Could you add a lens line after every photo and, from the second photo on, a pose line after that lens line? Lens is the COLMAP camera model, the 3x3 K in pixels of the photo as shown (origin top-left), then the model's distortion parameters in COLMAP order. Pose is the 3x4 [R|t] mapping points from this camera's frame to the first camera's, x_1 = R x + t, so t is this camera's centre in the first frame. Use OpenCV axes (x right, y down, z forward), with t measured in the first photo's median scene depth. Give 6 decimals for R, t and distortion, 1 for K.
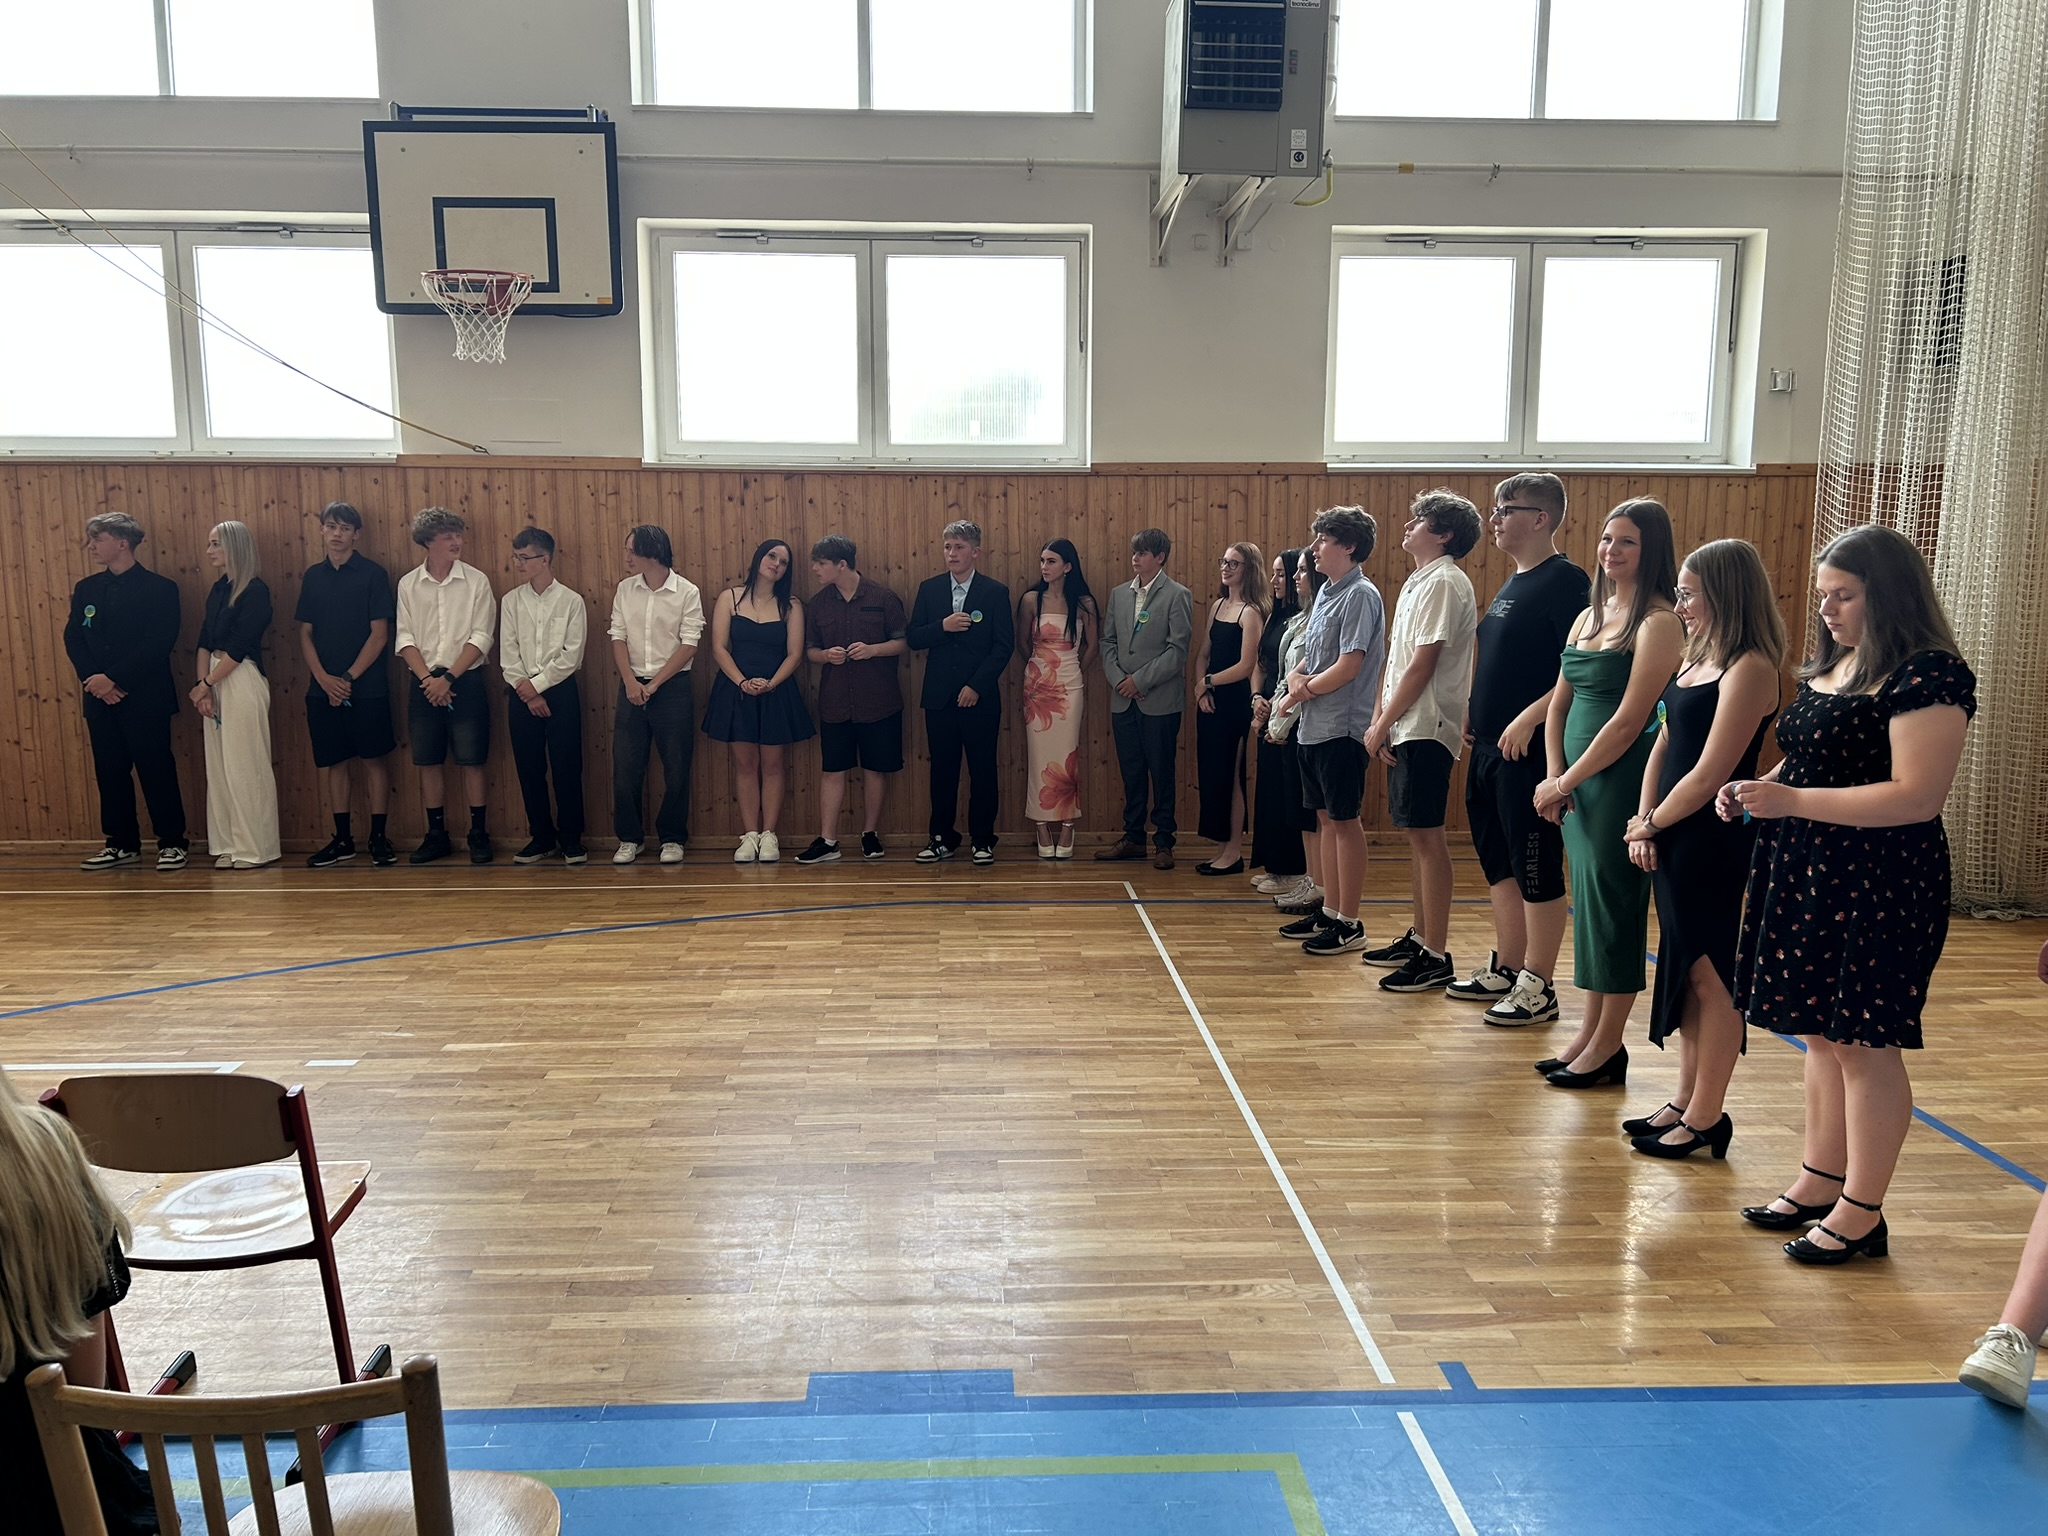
lens RADIAL K [[1533.6, 0, 1011.5], [0, 1533.6, 777.2], [0, 0, 1]] dist [0.048234, -0.052071]
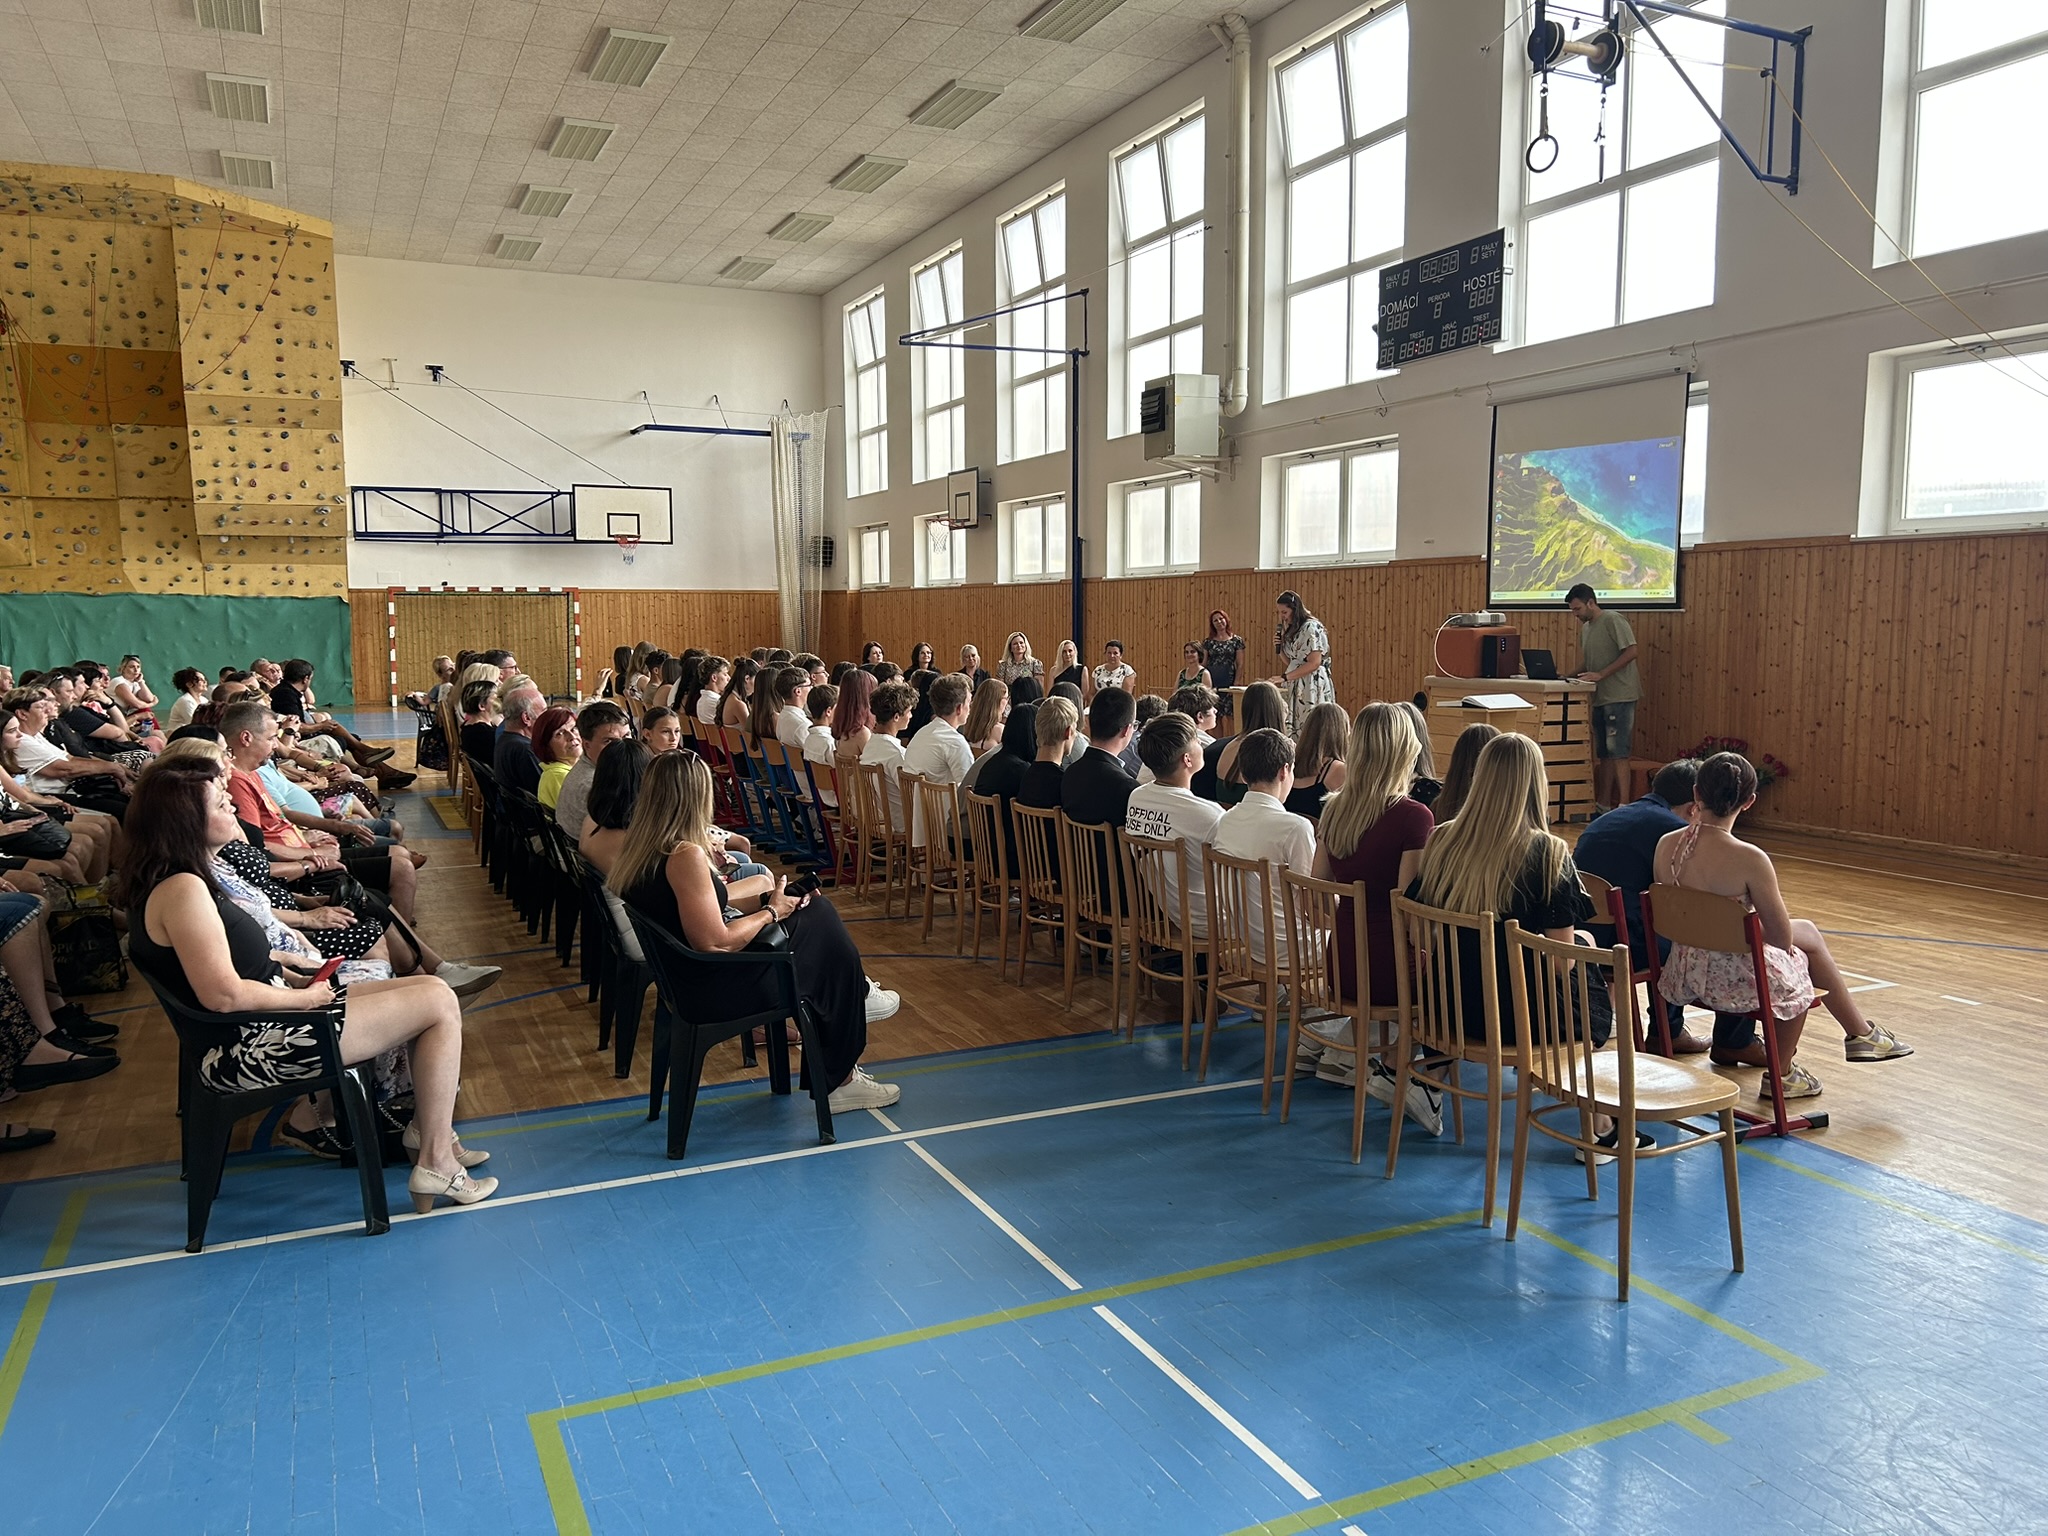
lens RADIAL K [[1533.6, 0, 1003.9], [0, 1533.6, 774.0], [0, 0, 1]] dist [0.048234, -0.052071]
pose [[0.375678, 0.091903, -0.922182, 0.271884], [-0.126277, 0.990866, 0.047305, 0.022678], [0.918107, 0.098679, 0.383852, -0.158688]]
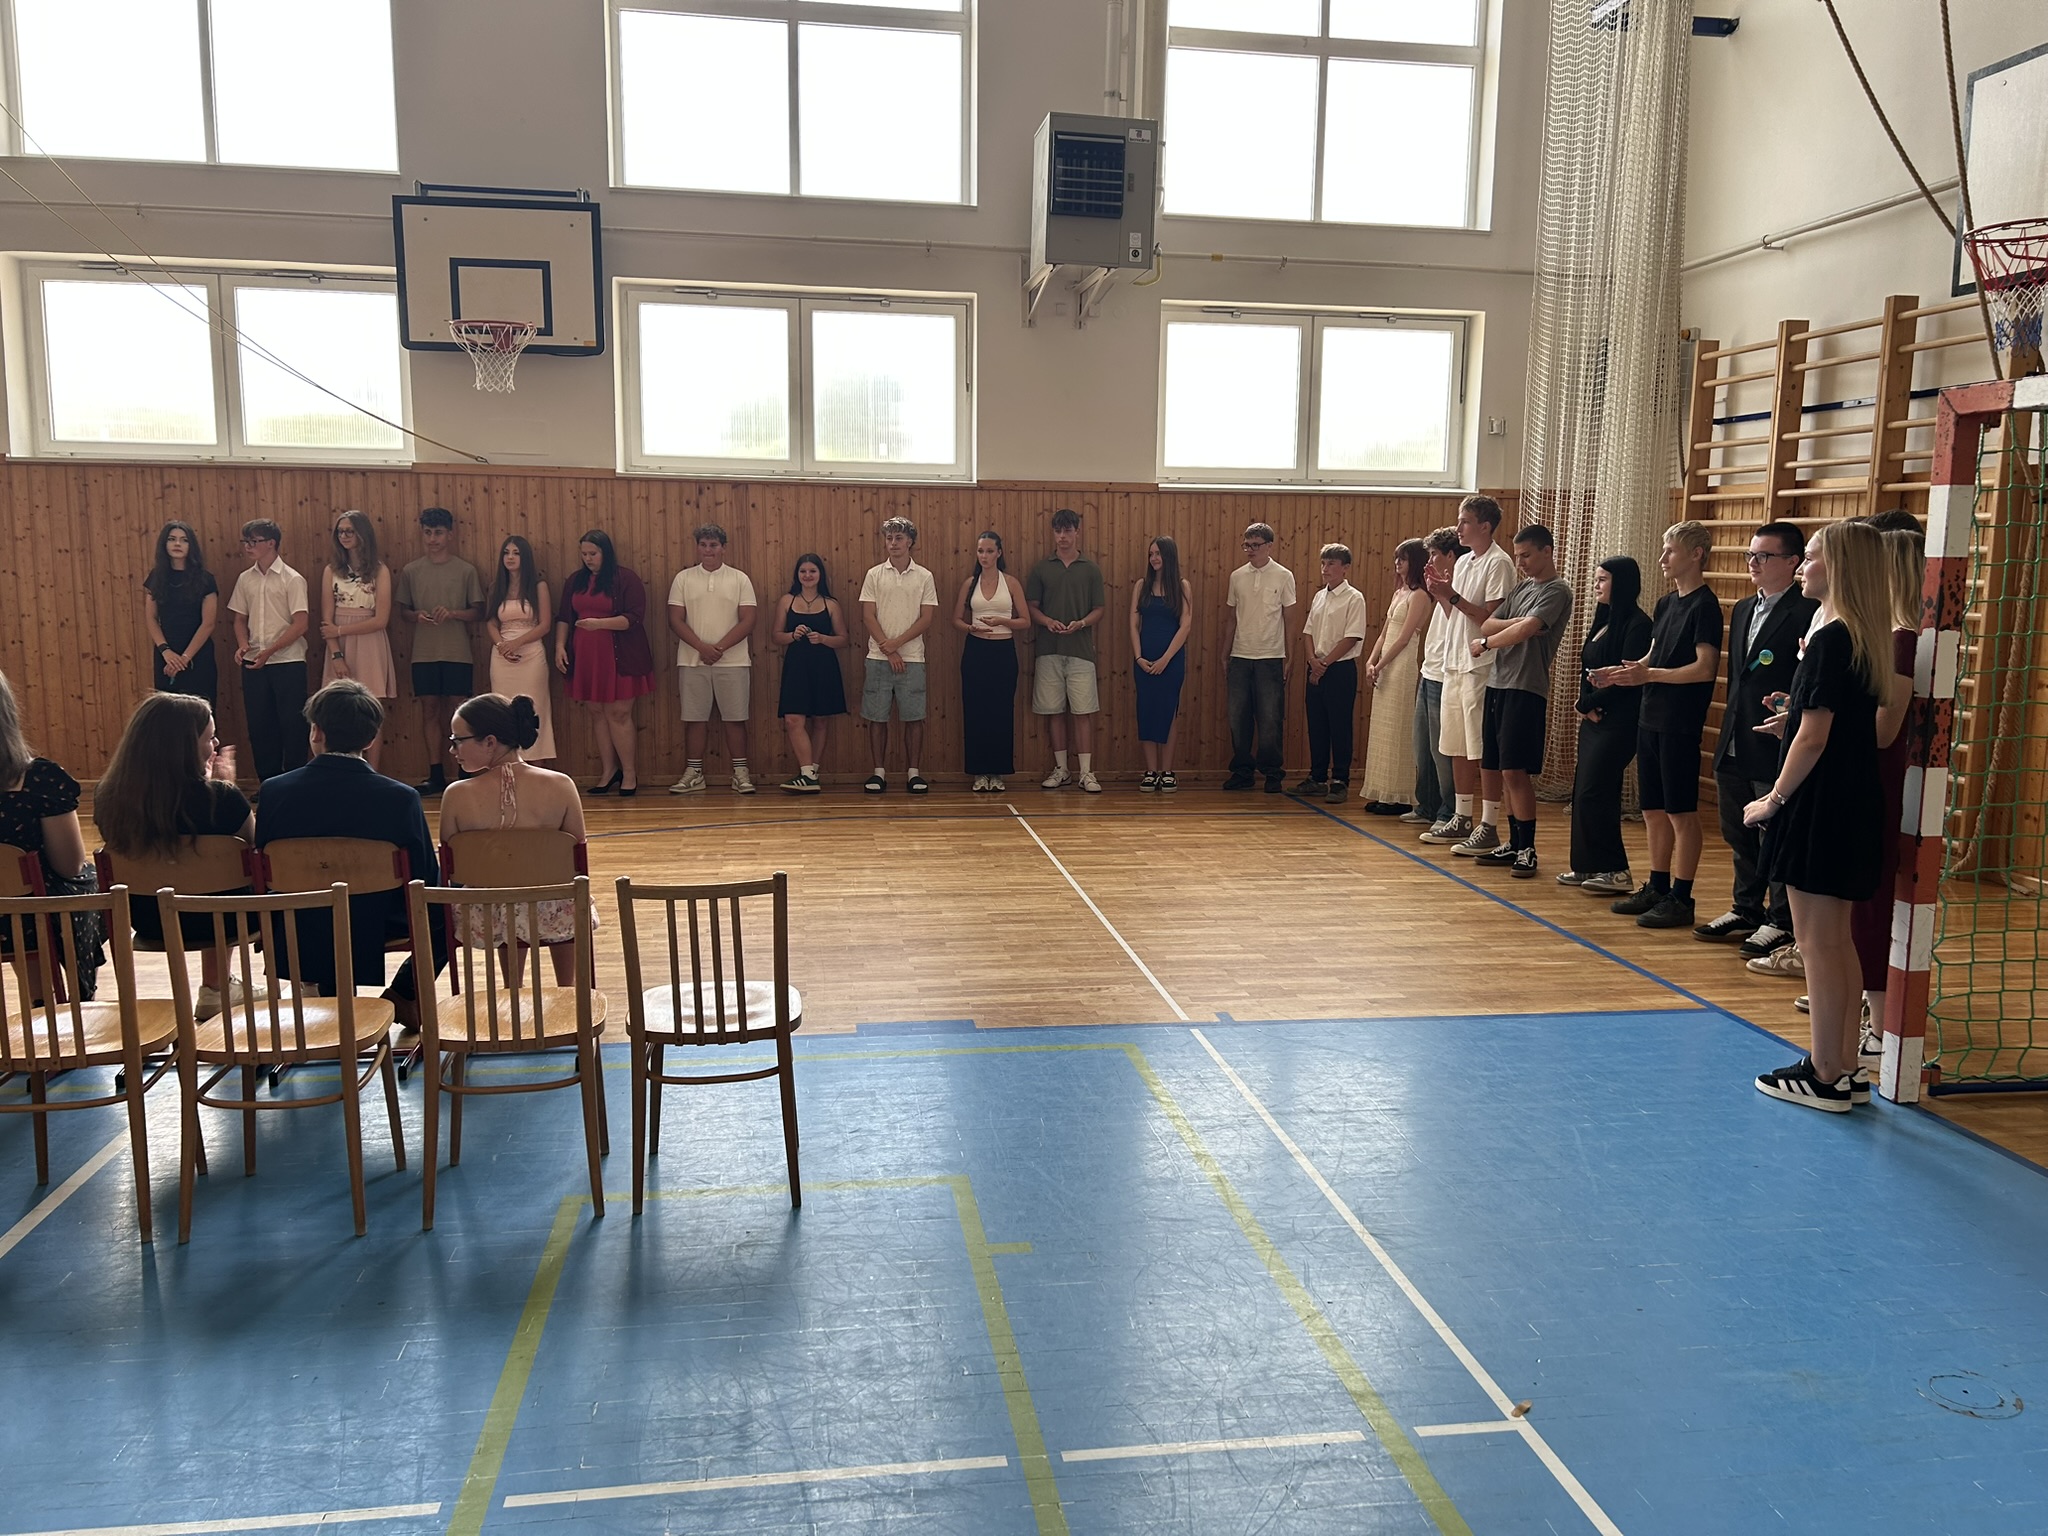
lens RADIAL K [[1533.6, 0, 1035.8], [0, 1533.6, 778.6], [0, 0, 1]] dist [0.048234, -0.052071]
pose [[0.993348, -0.005272, 0.115030, -0.048775], [0.005173, 0.999986, 0.001164, 0.043375], [-0.115034, -0.000562, 0.993361, -0.277706]]
